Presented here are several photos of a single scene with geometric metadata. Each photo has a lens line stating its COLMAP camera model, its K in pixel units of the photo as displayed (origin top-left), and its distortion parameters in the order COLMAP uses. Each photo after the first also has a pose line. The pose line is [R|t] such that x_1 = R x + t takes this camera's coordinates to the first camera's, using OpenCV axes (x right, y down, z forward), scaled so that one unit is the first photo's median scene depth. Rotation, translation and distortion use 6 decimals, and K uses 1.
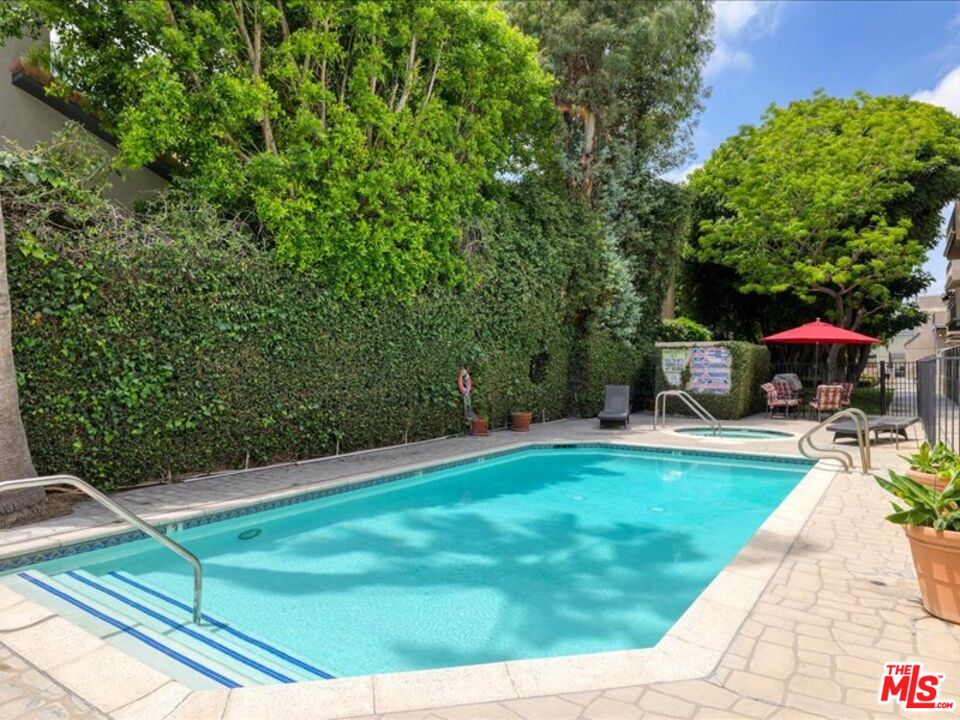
lens RADIAL K [[619.7, 0, 480.0], [0, 619.7, 360.0], [0, 0, 1]] dist [0.000944, -0.000568]
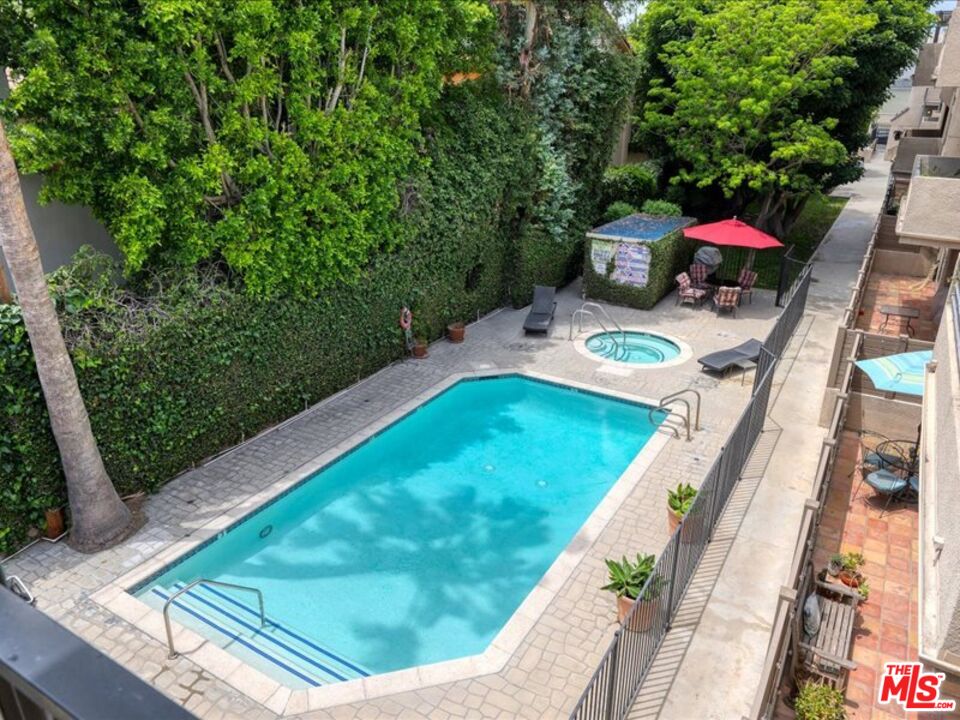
lens RADIAL K [[700.1, 0, 480.0], [0, 700.1, 360.0], [0, 0, 1]] dist [-0.000054, 0.001656]
pose [[0.998080, -0.016100, 0.059806, 0.034873], [-0.008101, 0.923389, 0.383780, -0.402340], [-0.061403, -0.383527, 0.921486, -0.255274]]
